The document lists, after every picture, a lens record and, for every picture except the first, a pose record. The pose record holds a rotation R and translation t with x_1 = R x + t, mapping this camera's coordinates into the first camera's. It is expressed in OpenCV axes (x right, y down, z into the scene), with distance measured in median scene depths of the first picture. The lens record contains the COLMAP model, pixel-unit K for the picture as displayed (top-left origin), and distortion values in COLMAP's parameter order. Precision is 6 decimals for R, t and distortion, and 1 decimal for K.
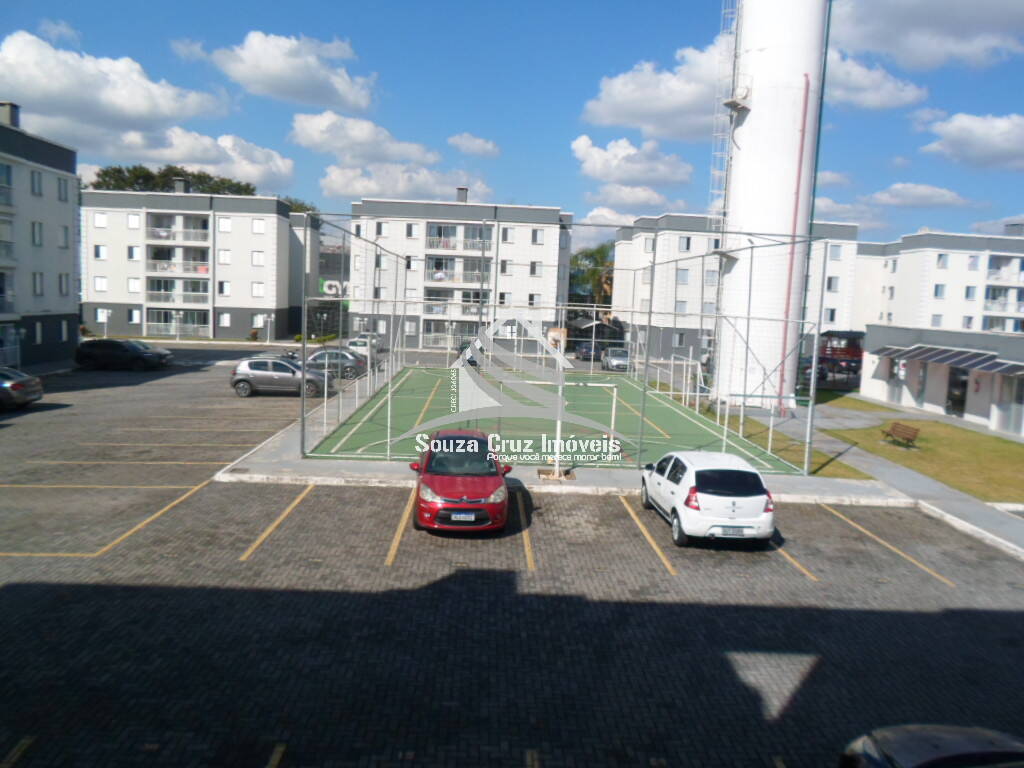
lens RADIAL K [[778.5, 0, 507.2], [0, 778.5, 365.0], [0, 0, 1]] dist [-0.007851, -0.012760]
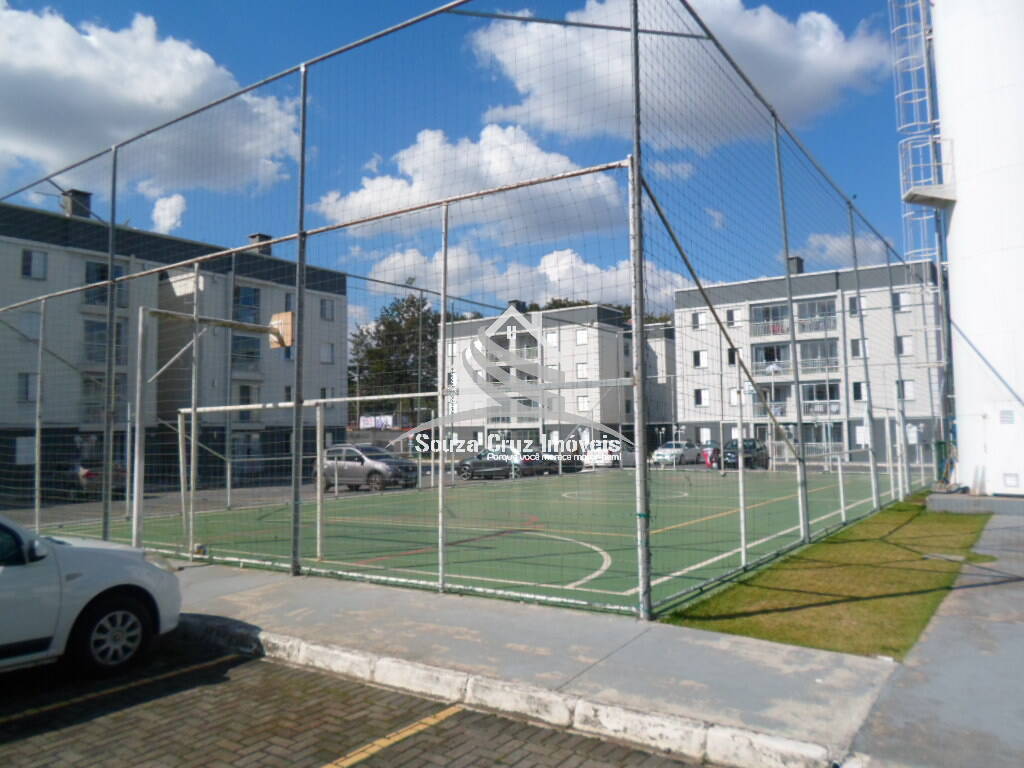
lens RADIAL K [[778.5, 0, 511.3], [0, 778.5, 366.4], [0, 0, 1]] dist [-0.007851, -0.012760]
pose [[0.804739, -0.103331, -0.584566, 0.314545], [-0.005817, 0.983314, -0.181824, 0.056855], [0.593600, 0.149721, 0.790710, 0.402822]]
